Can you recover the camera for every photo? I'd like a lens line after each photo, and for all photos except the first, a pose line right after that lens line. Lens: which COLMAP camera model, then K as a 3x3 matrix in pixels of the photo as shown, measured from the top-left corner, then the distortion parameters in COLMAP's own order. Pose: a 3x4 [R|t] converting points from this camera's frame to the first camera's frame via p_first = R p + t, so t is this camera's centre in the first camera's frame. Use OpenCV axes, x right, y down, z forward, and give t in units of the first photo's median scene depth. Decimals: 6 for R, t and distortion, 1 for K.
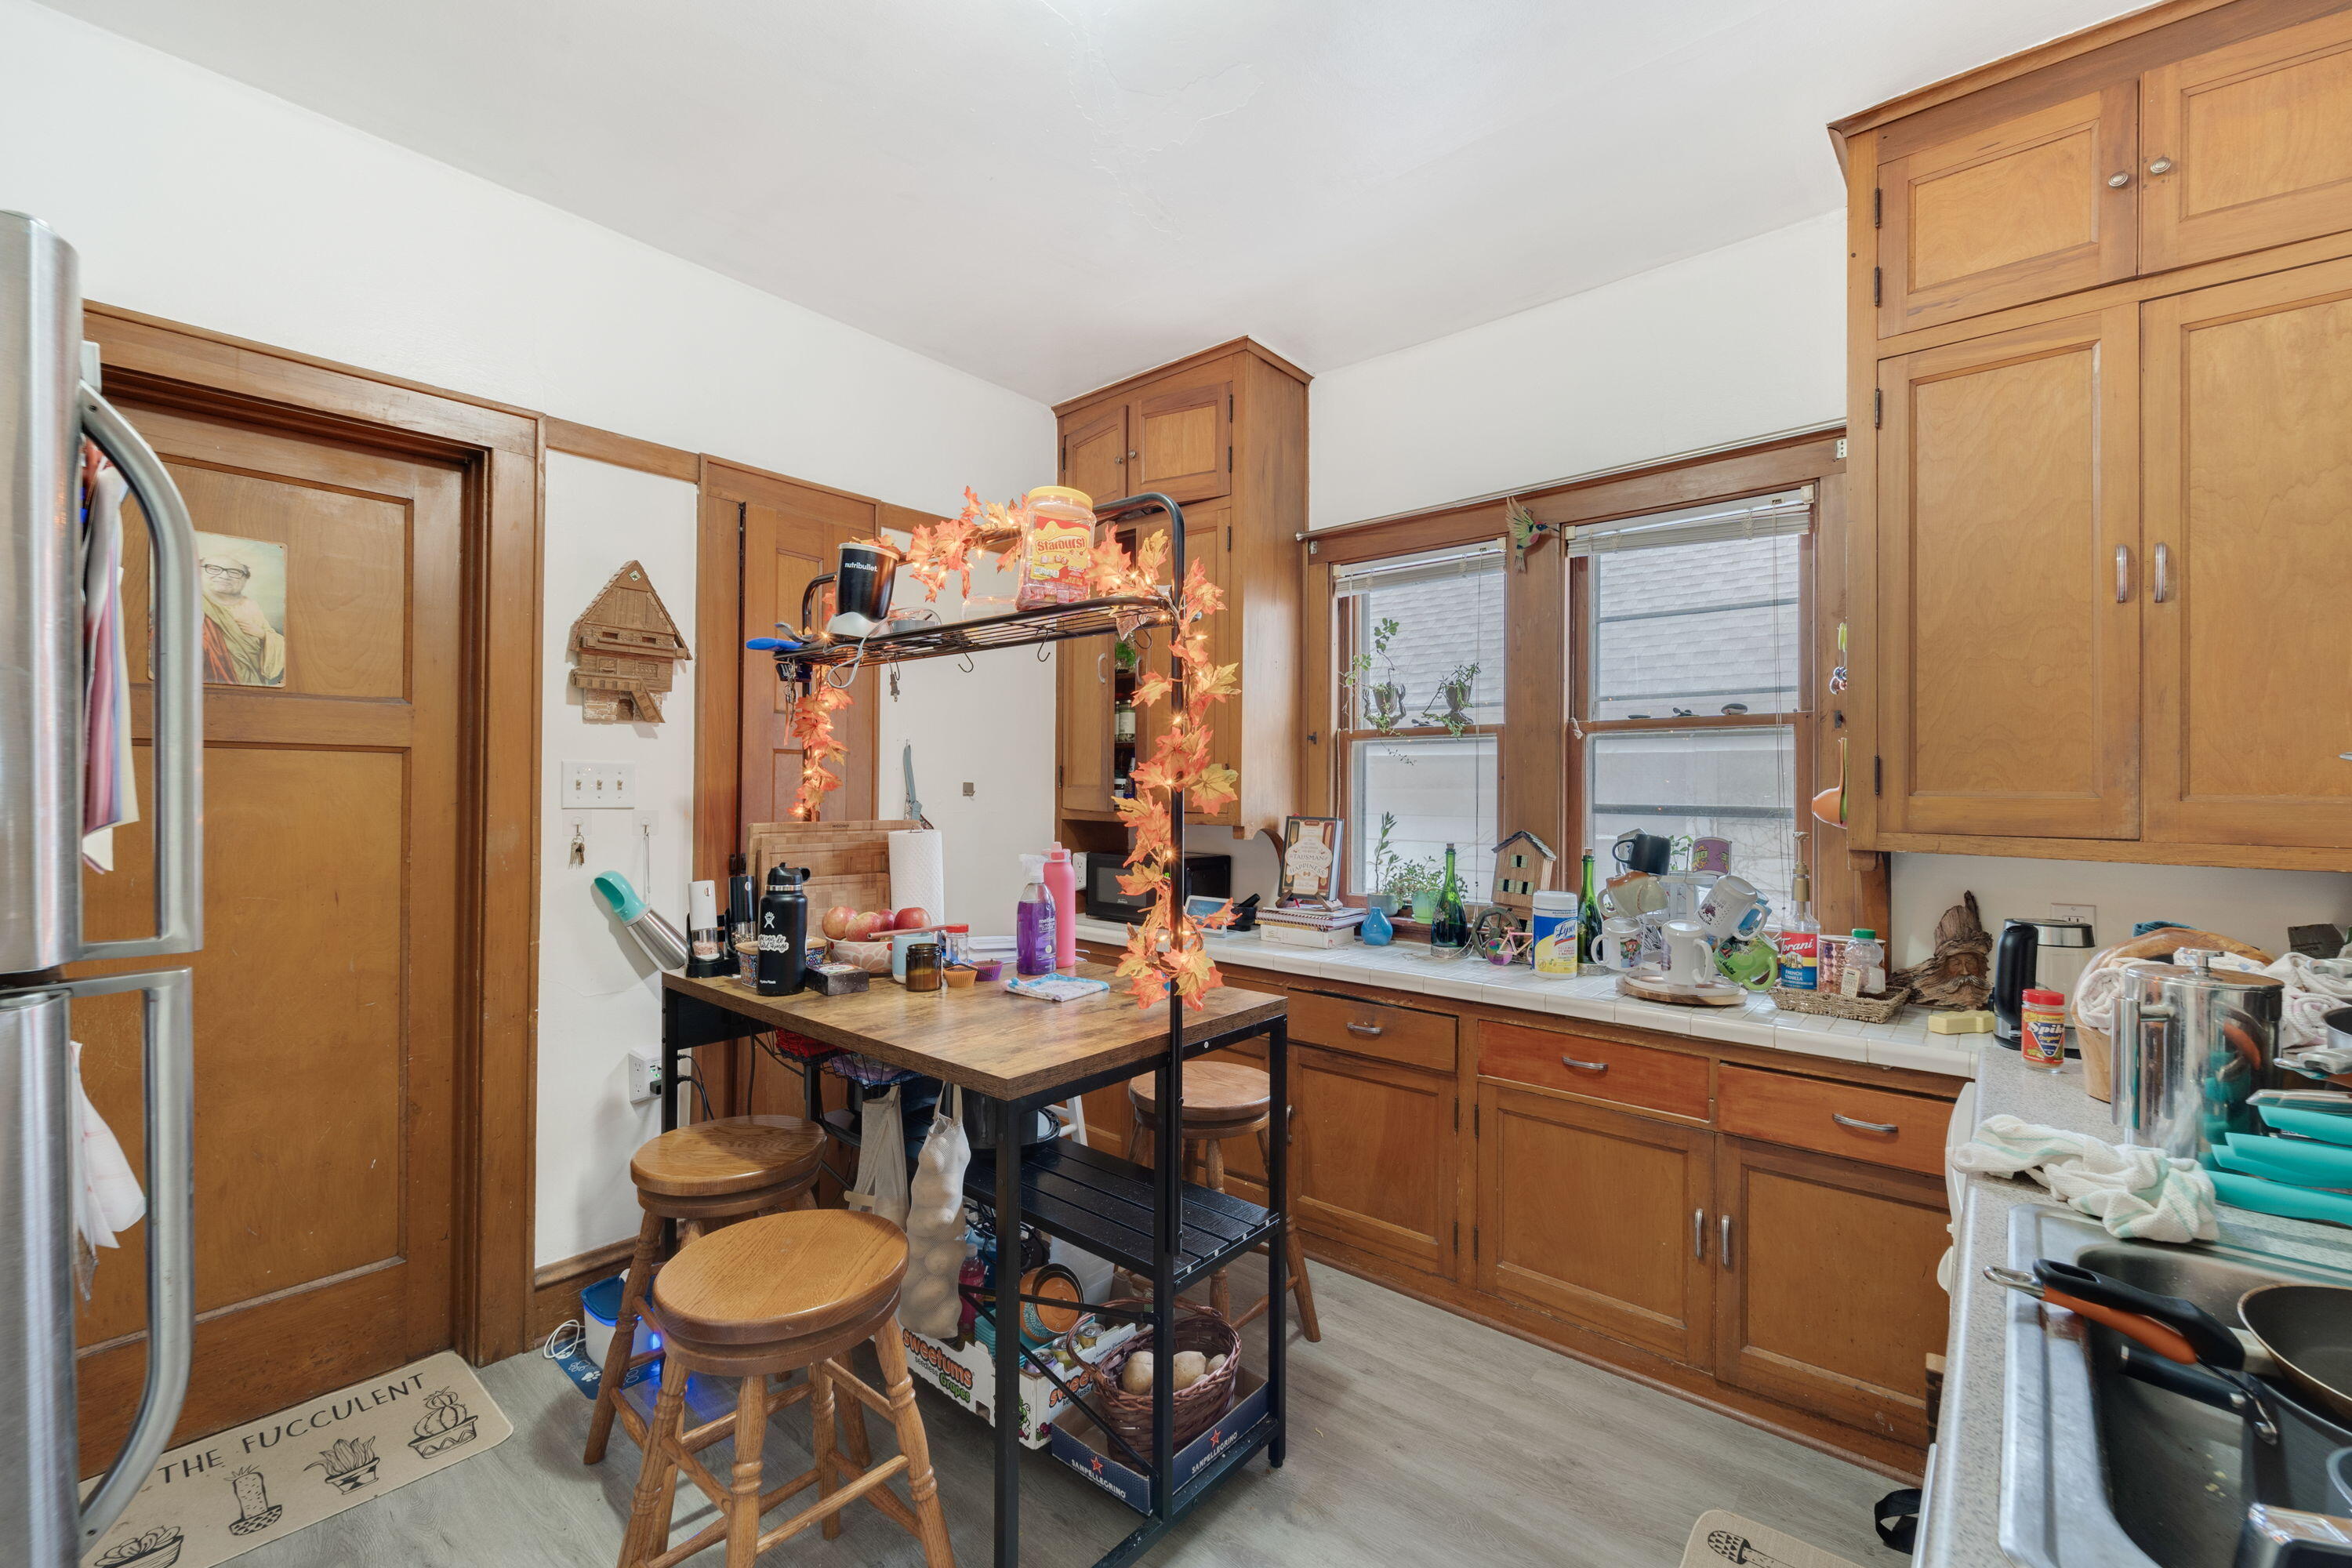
lens RADIAL K [[948.9, 0, 1189.5], [0, 948.9, 785.4], [0, 0, 1]] dist [0.001613, -0.000048]
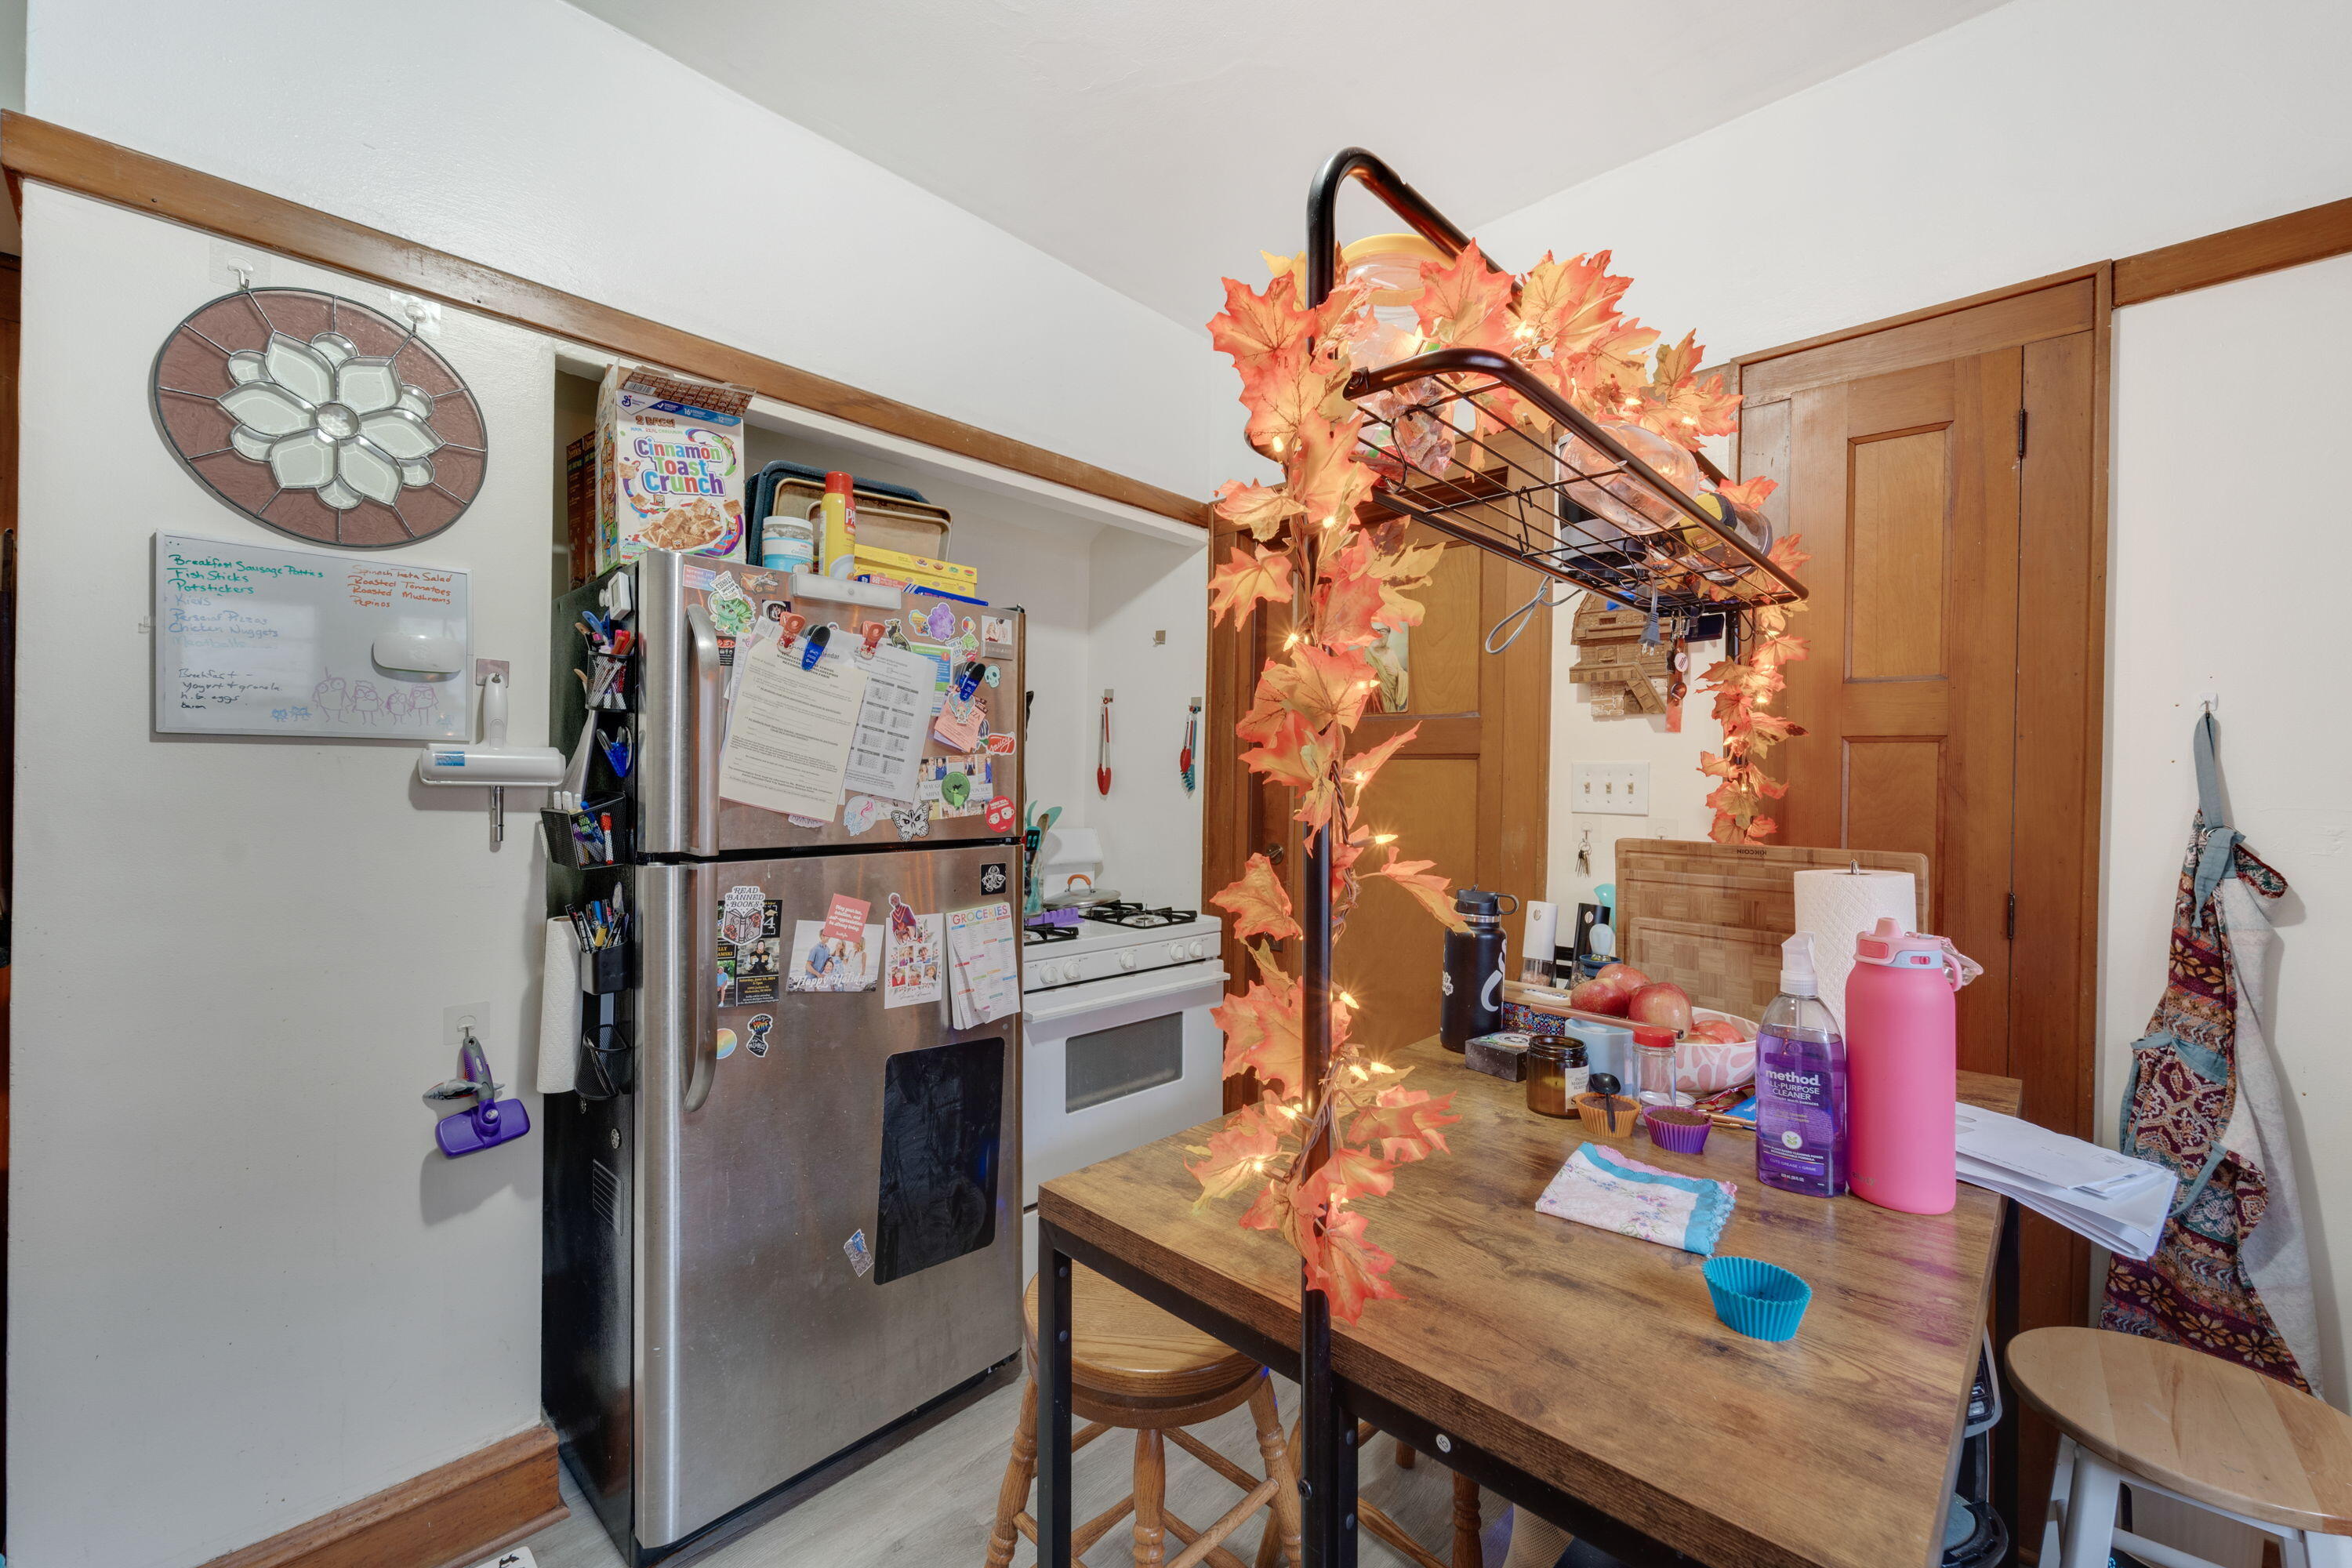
lens RADIAL K [[948.9, 0, 1189.5], [0, 948.9, 785.4], [0, 0, 1]] dist [0.001613, -0.000048]
pose [[-0.057471, -0.000130, -0.998347, 0.308996], [-0.005638, 0.999984, 0.000195, -0.000812], [0.998331, 0.005640, -0.057471, 0.666358]]
